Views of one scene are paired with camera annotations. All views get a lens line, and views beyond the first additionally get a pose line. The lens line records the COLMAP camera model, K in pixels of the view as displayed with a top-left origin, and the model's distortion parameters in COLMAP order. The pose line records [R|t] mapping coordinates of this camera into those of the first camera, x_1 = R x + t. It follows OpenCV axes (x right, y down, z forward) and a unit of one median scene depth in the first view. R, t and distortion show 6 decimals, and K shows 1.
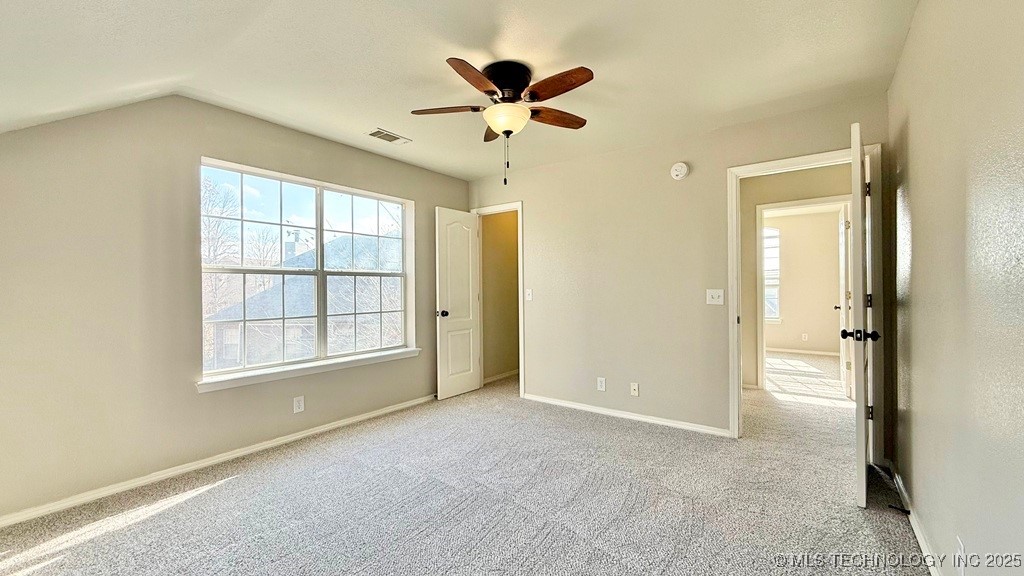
lens RADIAL K [[421.1, 0, 512.0], [0, 421.1, 288.0], [0, 0, 1]] dist [-0.000691, -0.000022]
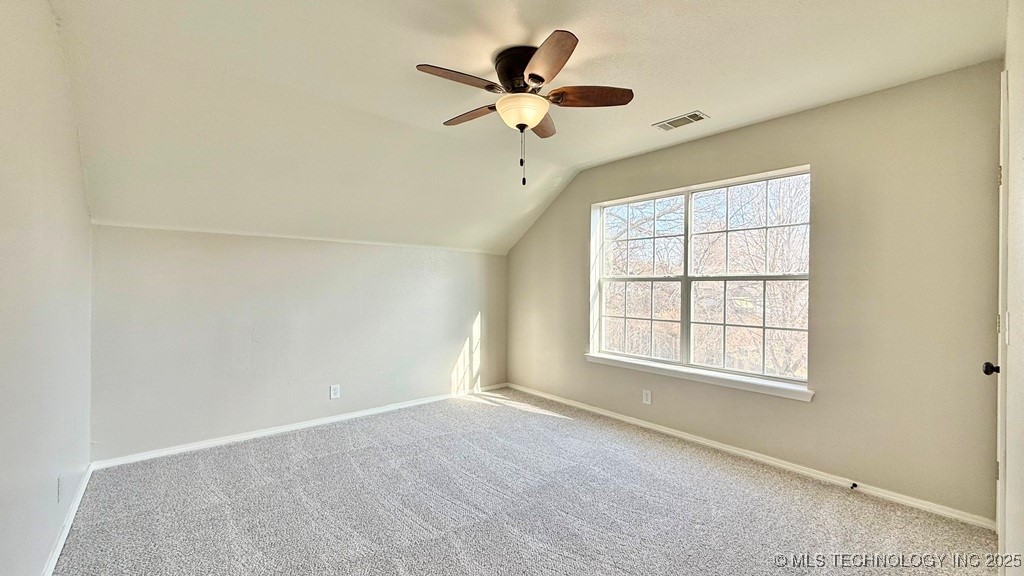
lens RADIAL K [[415.1, 0, 505.2], [0, 415.1, 286.0], [0, 0, 1]] dist [0.001078, 0.000053]
pose [[-0.243800, 0.005564, -0.969810, 0.618211], [-0.004350, 0.999967, 0.006830, -0.023783], [0.969816, 0.005884, -0.243767, 0.846604]]
